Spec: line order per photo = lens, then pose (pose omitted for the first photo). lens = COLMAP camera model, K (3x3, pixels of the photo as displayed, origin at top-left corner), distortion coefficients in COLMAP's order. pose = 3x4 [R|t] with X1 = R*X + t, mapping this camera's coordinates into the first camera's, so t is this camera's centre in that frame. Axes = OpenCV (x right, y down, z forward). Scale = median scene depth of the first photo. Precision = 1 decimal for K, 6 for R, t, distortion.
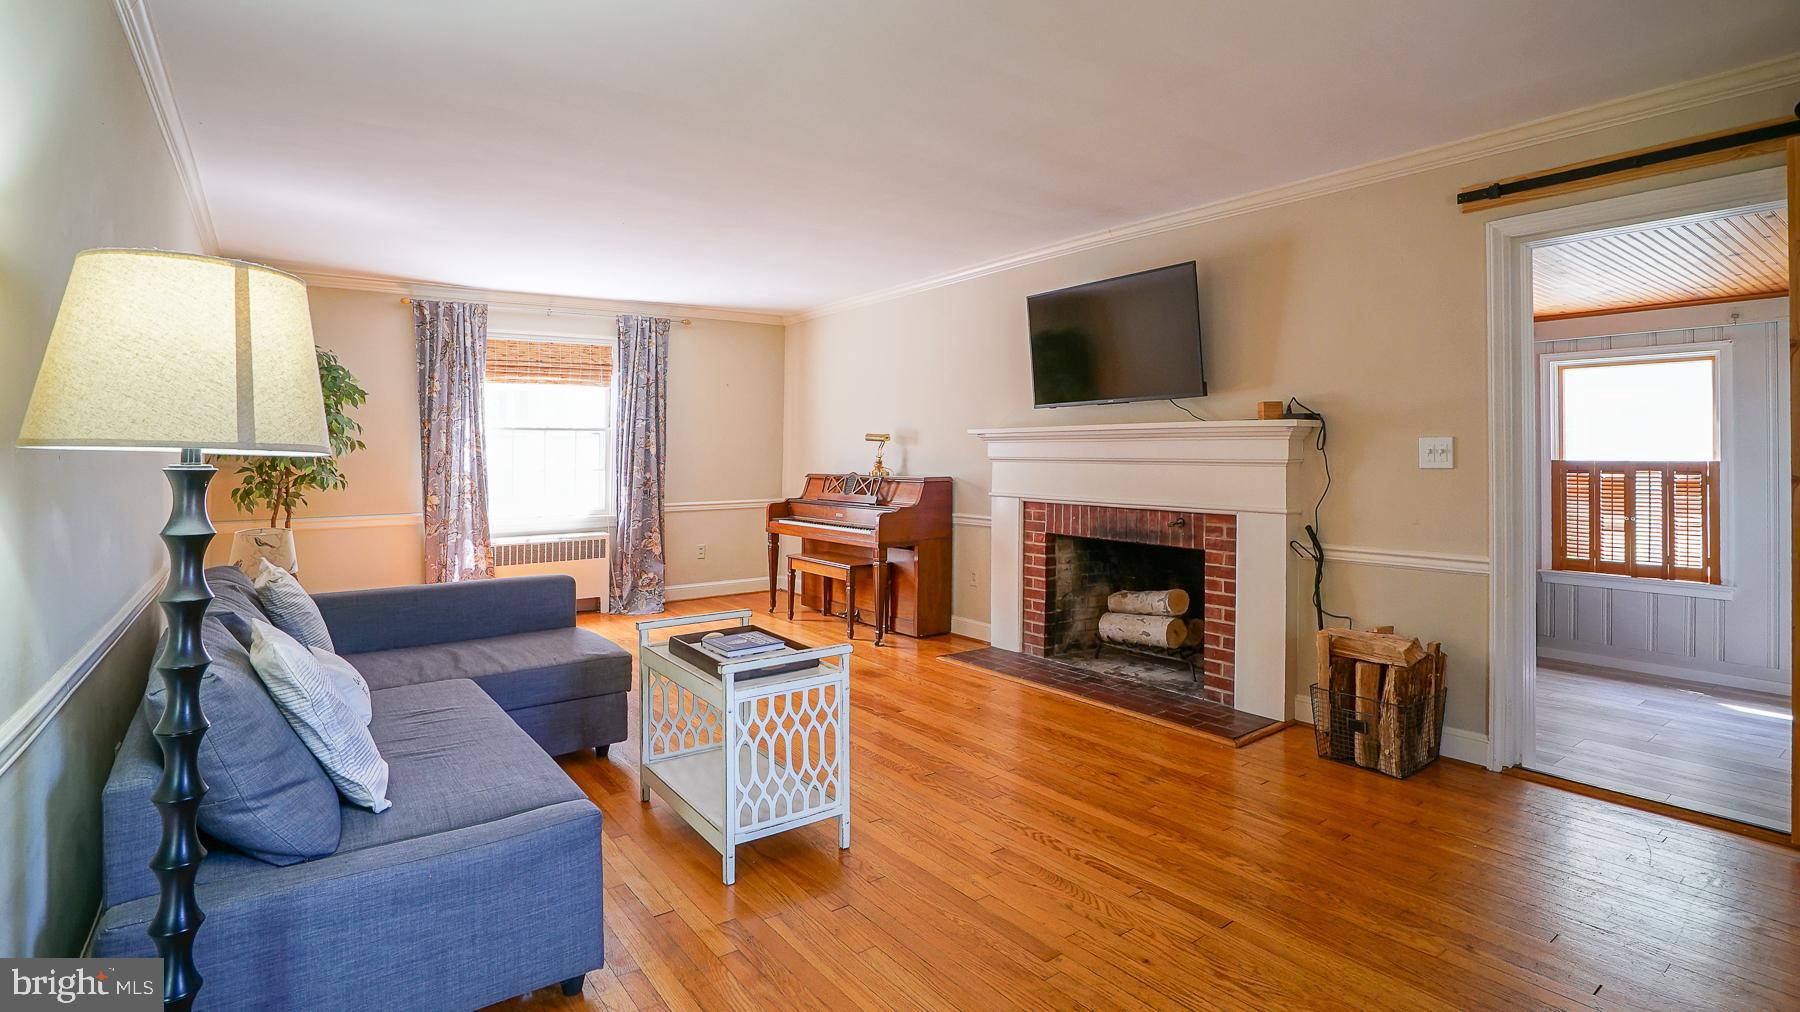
lens RADIAL K [[856.0, 0, 892.6], [0, 856.0, 448.5], [0, 0, 1]] dist [-0.050825, 0.000001]
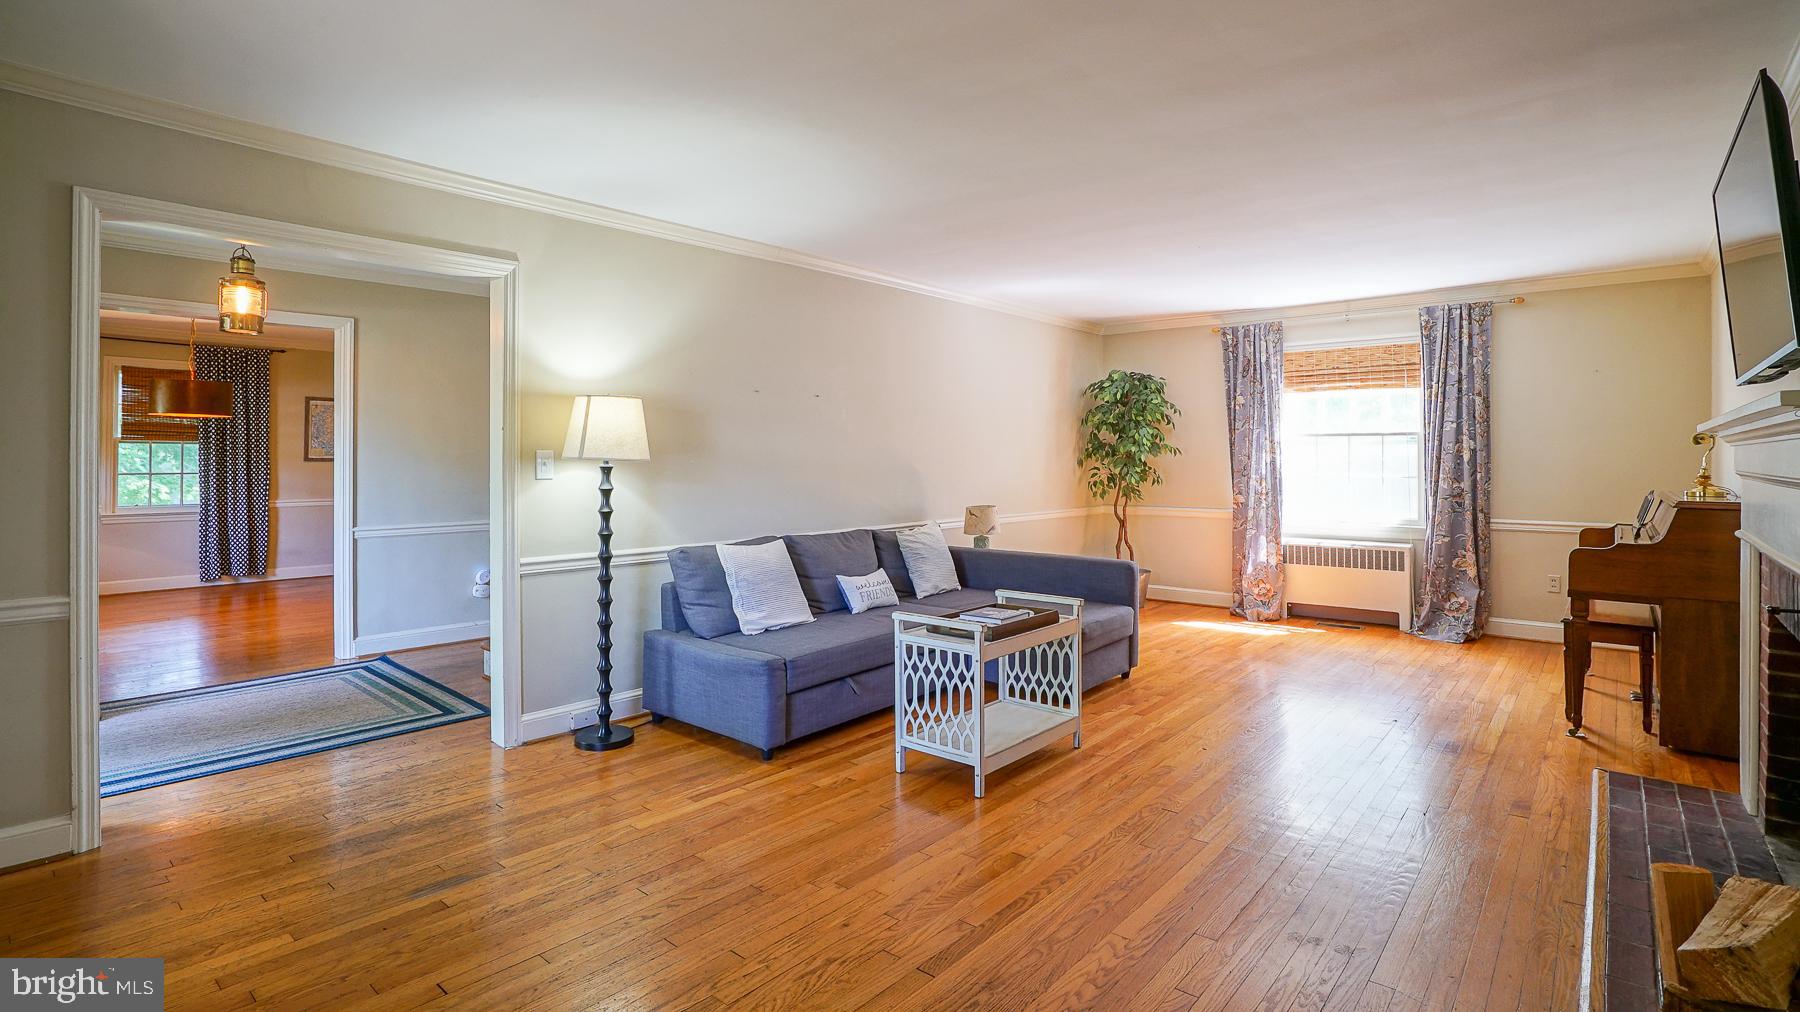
lens RADIAL K [[856.0, 0, 892.6], [0, 856.0, 448.5], [0, 0, 1]] dist [-0.050825, 0.000001]
pose [[0.228851, -0.003642, -0.973455, 0.467277], [0.001674, 0.999993, -0.003348, -0.004398], [0.973460, -0.000863, 0.228855, 0.267997]]
